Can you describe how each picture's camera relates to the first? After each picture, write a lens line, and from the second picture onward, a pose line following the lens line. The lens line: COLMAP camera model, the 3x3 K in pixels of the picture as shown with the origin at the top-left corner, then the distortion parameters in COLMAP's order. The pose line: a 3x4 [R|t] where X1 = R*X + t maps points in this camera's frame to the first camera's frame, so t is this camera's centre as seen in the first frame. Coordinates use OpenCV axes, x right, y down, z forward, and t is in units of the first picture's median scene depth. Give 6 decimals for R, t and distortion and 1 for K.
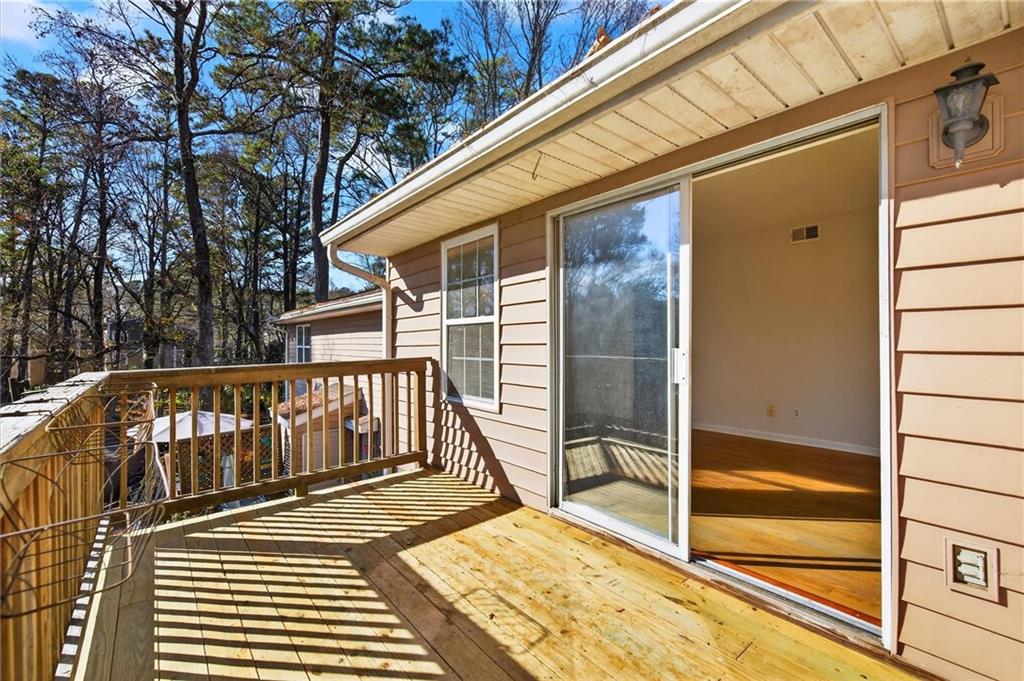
lens RADIAL K [[447.2, 0, 513.8], [0, 447.2, 341.3], [0, 0, 1]] dist [-0.001689, 0.000817]
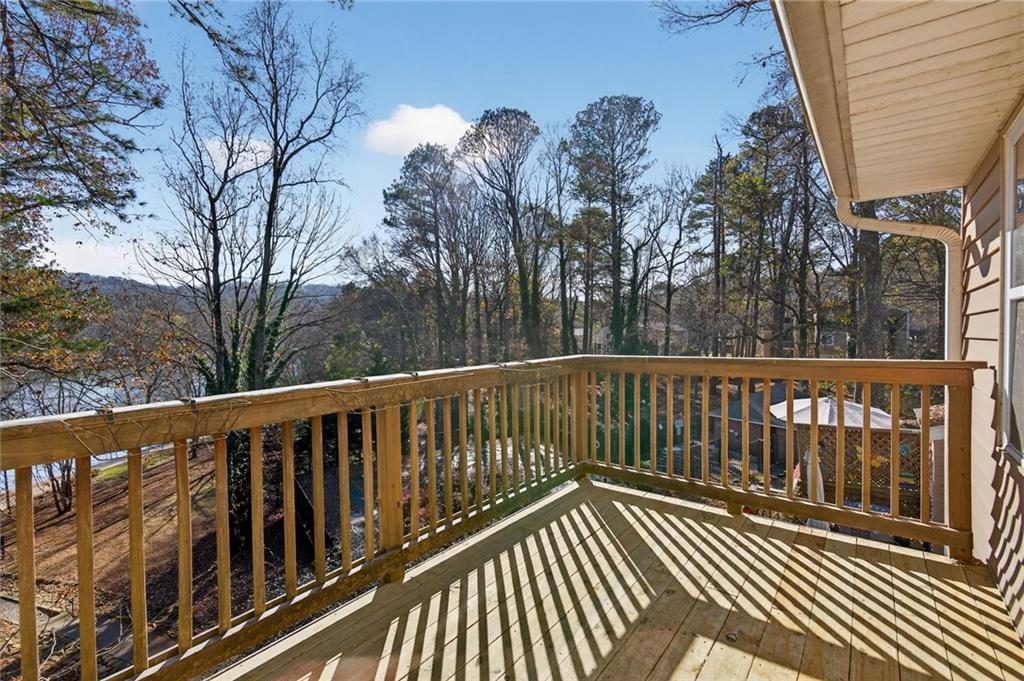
lens RADIAL K [[447.2, 0, 512.2], [0, 447.2, 340.5], [0, 0, 1]] dist [-0.001689, 0.000817]
pose [[0.185219, 0.027817, -0.982303, 0.277722], [0.011119, 0.999476, 0.030400, -0.014260], [0.982634, -0.016552, 0.184813, 0.441293]]
